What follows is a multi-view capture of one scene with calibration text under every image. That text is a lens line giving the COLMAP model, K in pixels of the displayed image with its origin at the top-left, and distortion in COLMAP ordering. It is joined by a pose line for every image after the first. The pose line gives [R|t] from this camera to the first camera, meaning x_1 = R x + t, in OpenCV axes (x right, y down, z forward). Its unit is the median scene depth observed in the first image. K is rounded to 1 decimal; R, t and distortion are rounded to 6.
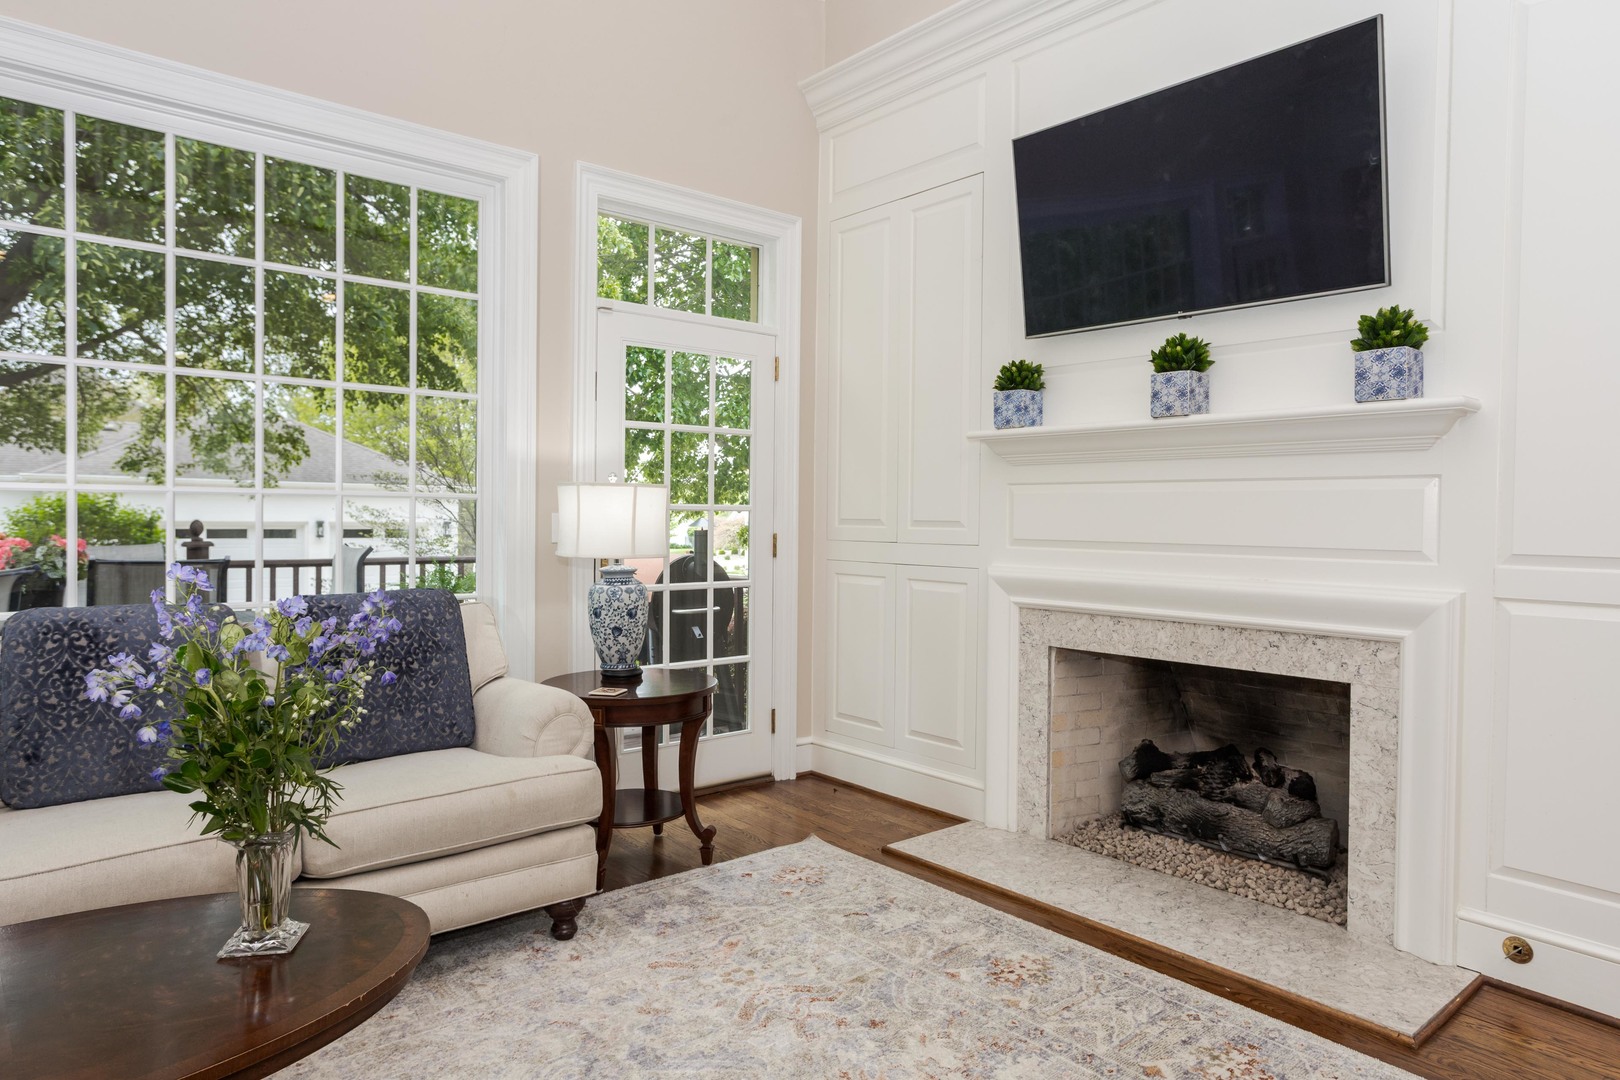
lens RADIAL K [[1009.1, 0, 846.2], [0, 1009.1, 537.7], [0, 0, 1]] dist [-0.022373, 0.003215]
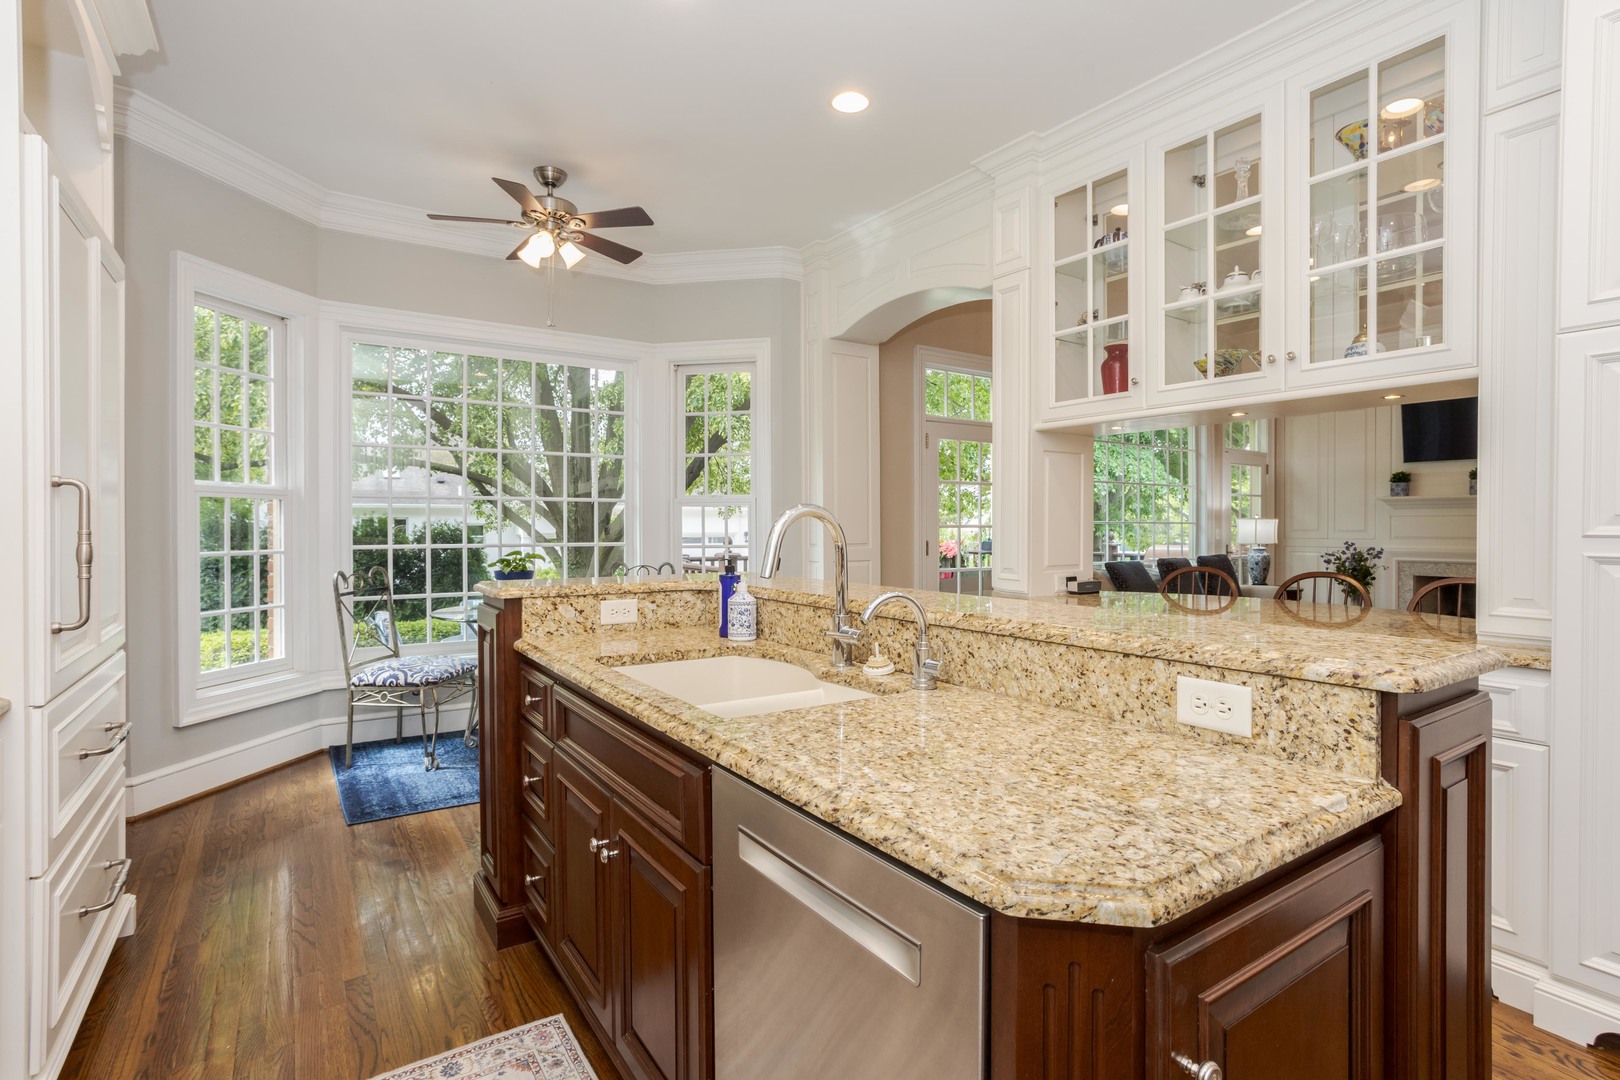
lens RADIAL K [[794.4, 0, 833.5], [0, 794.4, 544.5], [0, 0, 1]] dist [-0.047024, 0.027424]
pose [[0.991053, -0.006674, -0.133298, -1.100340], [0.006596, 0.999978, -0.001027, 0.015057], [0.133302, 0.000139, 0.991075, -1.336390]]
